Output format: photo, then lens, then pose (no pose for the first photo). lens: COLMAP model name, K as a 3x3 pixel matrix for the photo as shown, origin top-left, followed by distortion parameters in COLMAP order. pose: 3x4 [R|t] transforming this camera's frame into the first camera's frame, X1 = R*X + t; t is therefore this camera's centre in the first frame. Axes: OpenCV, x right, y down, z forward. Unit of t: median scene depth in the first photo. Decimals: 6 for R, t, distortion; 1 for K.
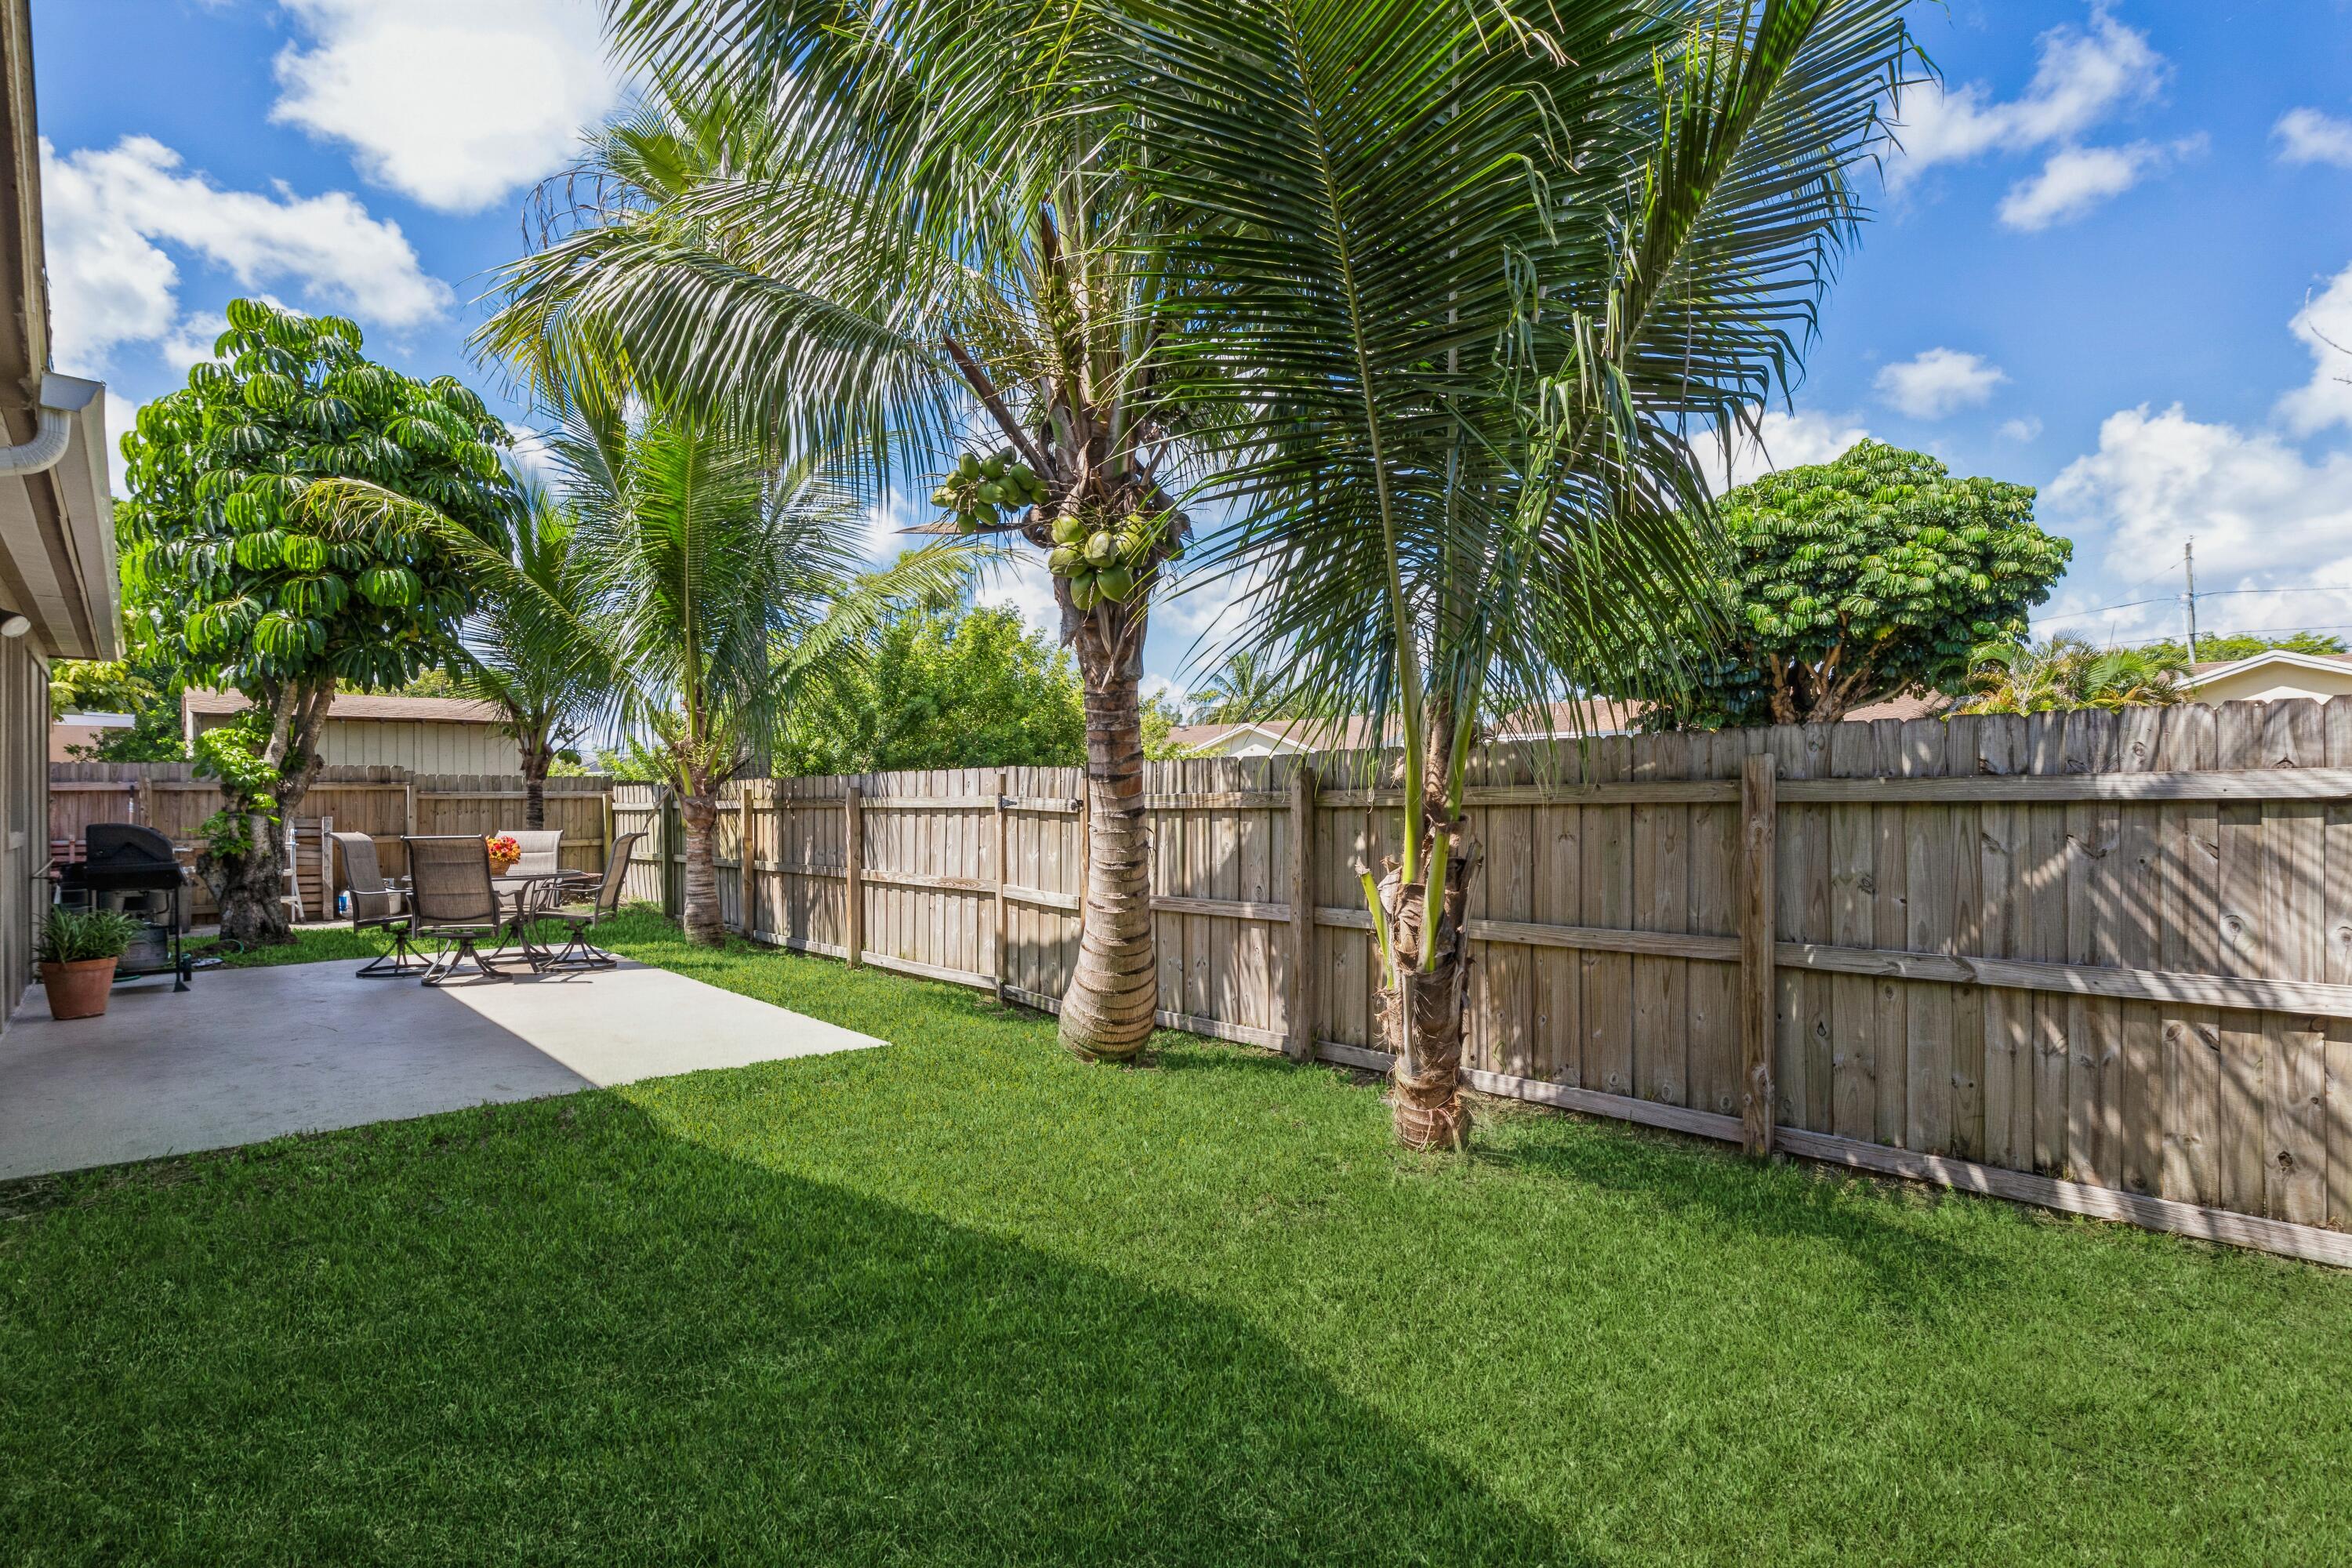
lens RADIAL K [[1185.0, 0, 1176.0], [0, 1185.0, 784.0], [0, 0, 1]] dist [-0.009349, 0.000424]
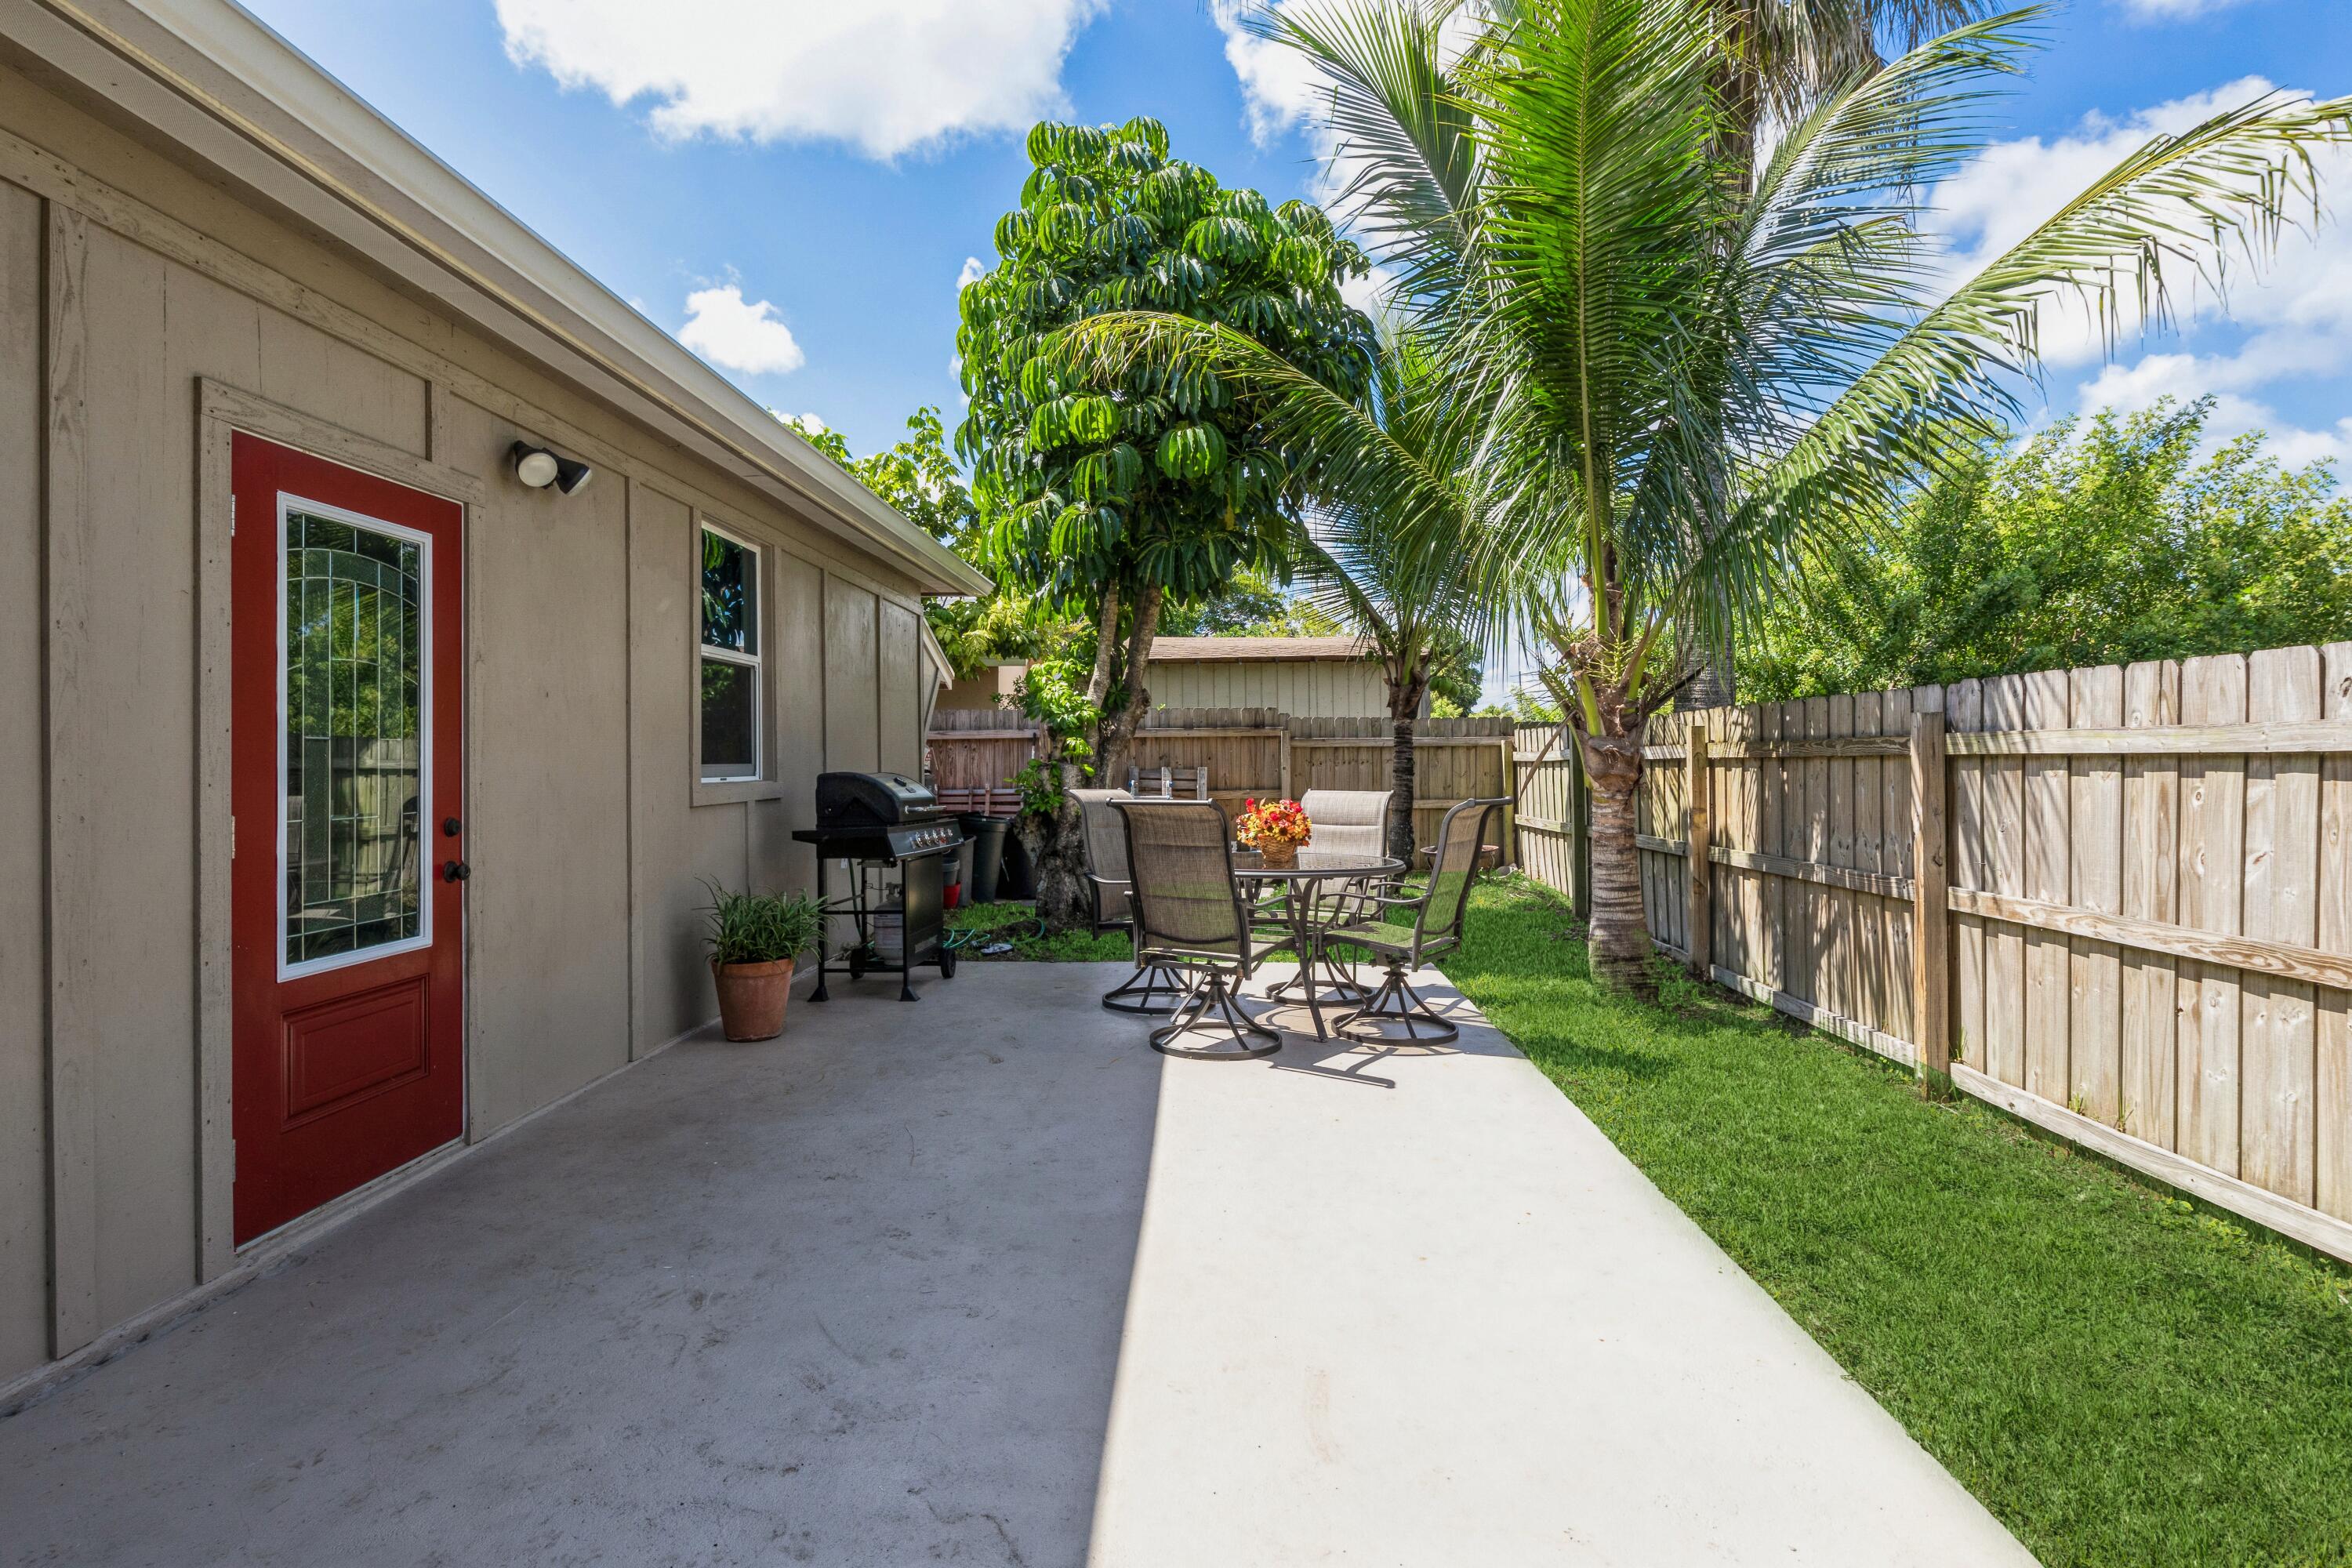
lens RADIAL K [[1194.2, 0, 1166.0], [0, 1194.2, 749.3], [0, 0, 1]] dist [0.002157, 0.000695]
pose [[0.718883, -0.003260, -0.695123, -0.152502], [0.009808, 0.999937, 0.005454, 0.011497], [0.695062, -0.010738, 0.718870, 0.425990]]
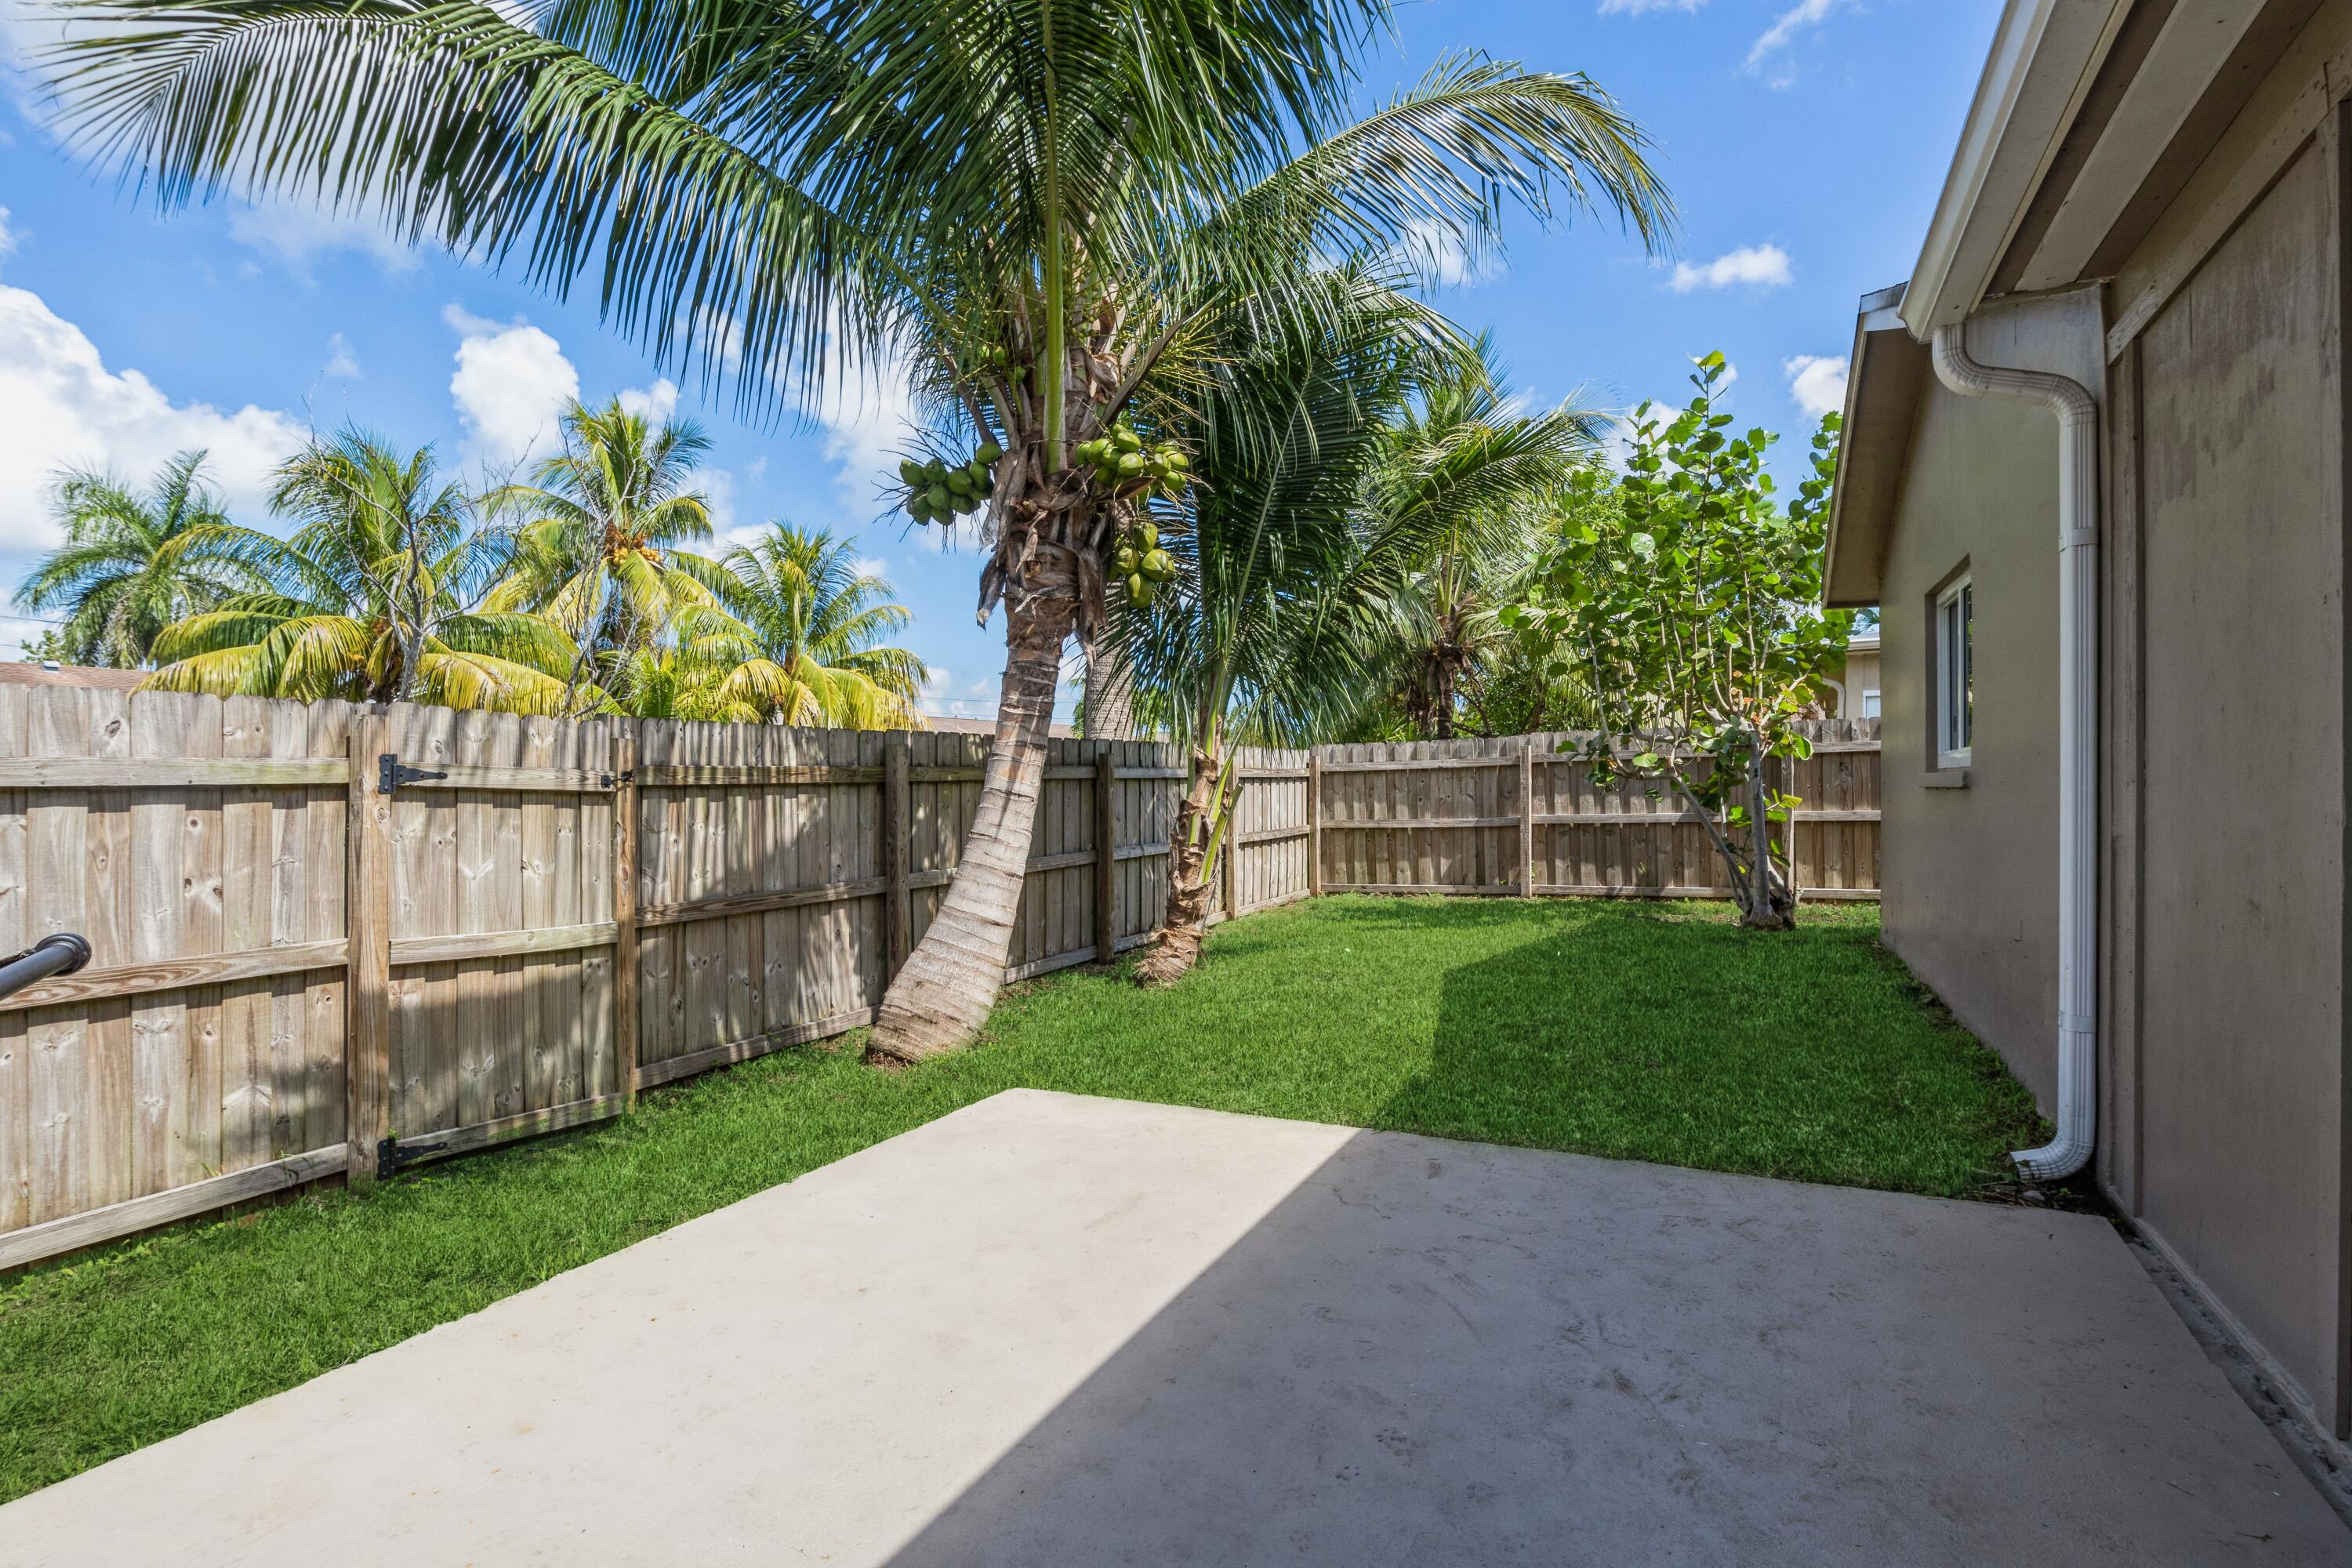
lens RADIAL K [[1202.5, 0, 1175.8], [0, 1202.5, 788.7], [0, 0, 1]] dist [-0.005859, 0.000921]
pose [[-0.389799, 0.005881, 0.920881, -0.574192], [0.001797, 0.999983, -0.005626, 0.019859], [-0.920898, -0.000539, -0.389802, 0.701261]]
